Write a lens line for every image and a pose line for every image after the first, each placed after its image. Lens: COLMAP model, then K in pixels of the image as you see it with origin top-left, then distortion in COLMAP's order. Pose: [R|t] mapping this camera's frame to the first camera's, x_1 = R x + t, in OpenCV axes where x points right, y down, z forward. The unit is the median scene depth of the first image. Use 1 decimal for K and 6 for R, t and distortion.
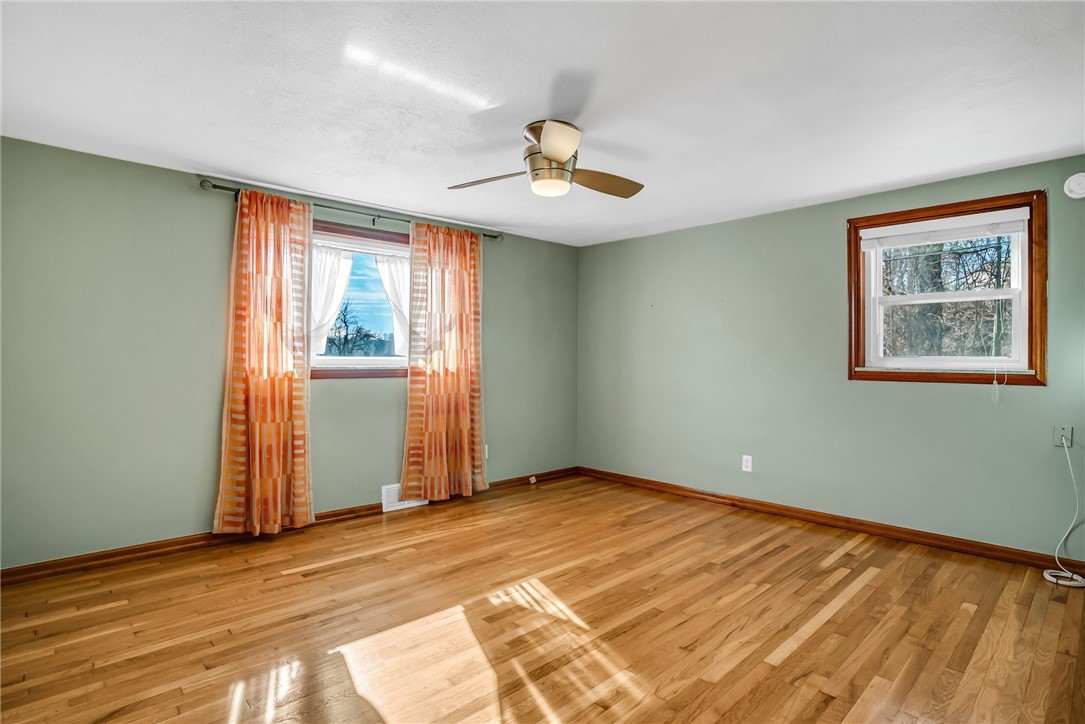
lens RADIAL K [[554.4, 0, 555.3], [0, 554.4, 355.1], [0, 0, 1]] dist [-0.073230, 0.026668]
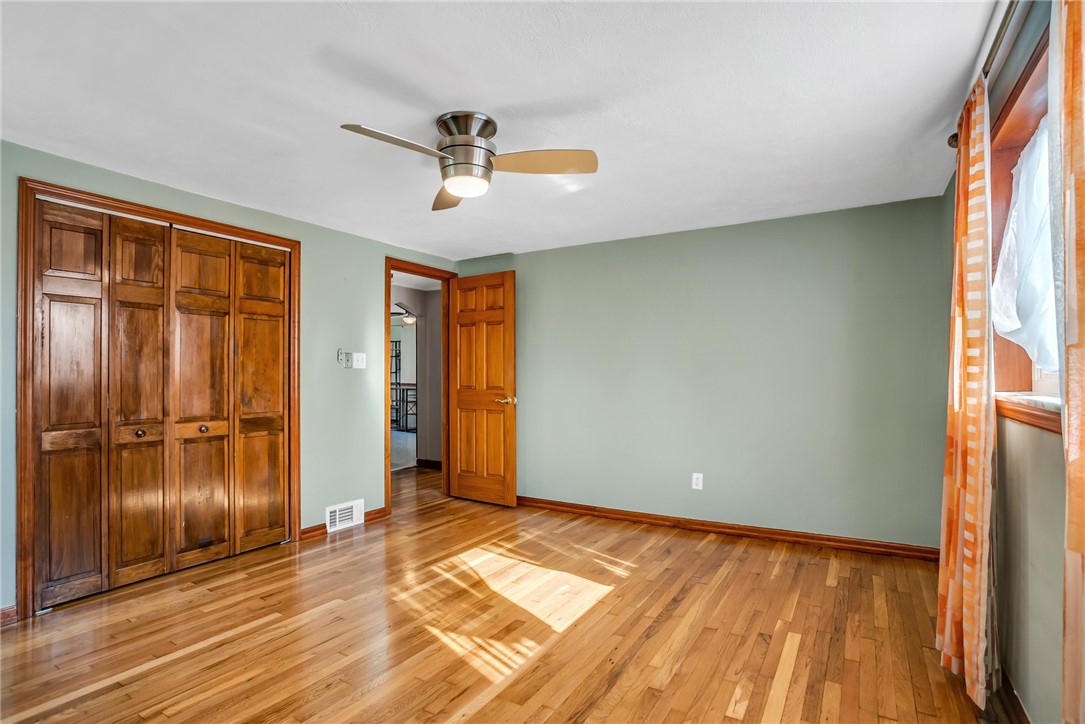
lens RADIAL K [[542.9, 0, 542.5], [0, 542.9, 362.0], [0, 0, 1]] dist [-0.079352, 0.032731]
pose [[-0.970145, -0.010175, -0.242312, 0.078671], [-0.003993, 0.999654, -0.025987, 0.004935], [0.242493, -0.024244, -0.969850, 1.723050]]
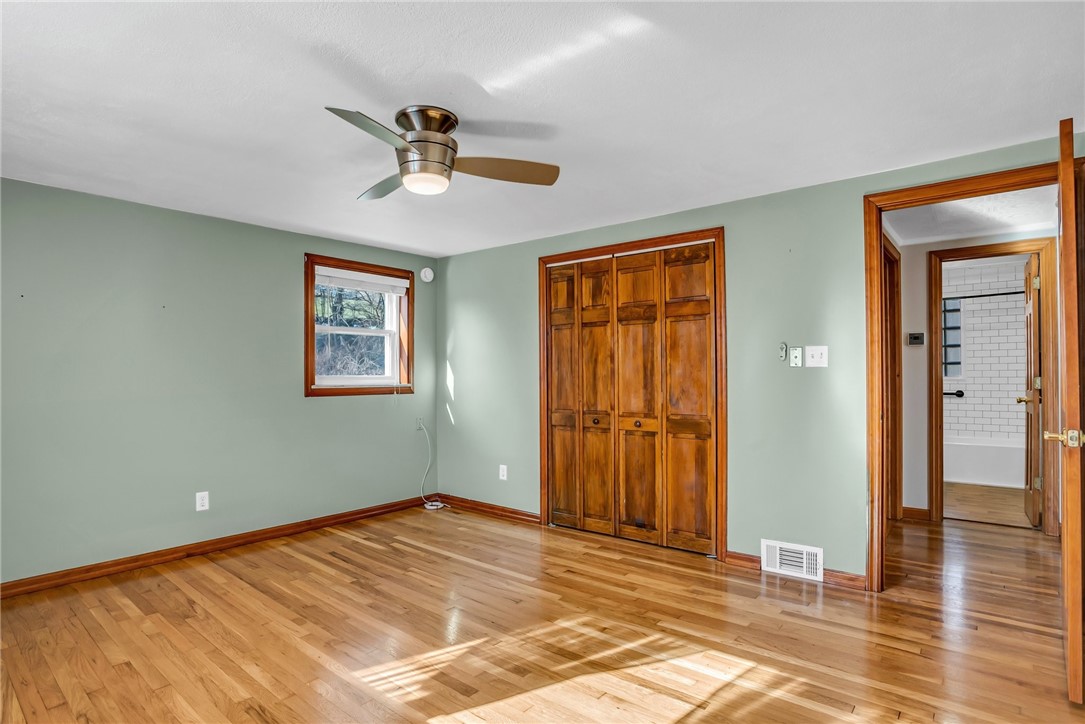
lens RADIAL K [[555.3, 0, 533.9], [0, 555.3, 371.7], [0, 0, 1]] dist [-0.072027, 0.033744]
pose [[-0.100297, 0.001380, 0.994957, -0.815879], [0.002032, 0.999997, -0.001182, -0.005152], [-0.994955, 0.001903, -0.100300, 0.836851]]
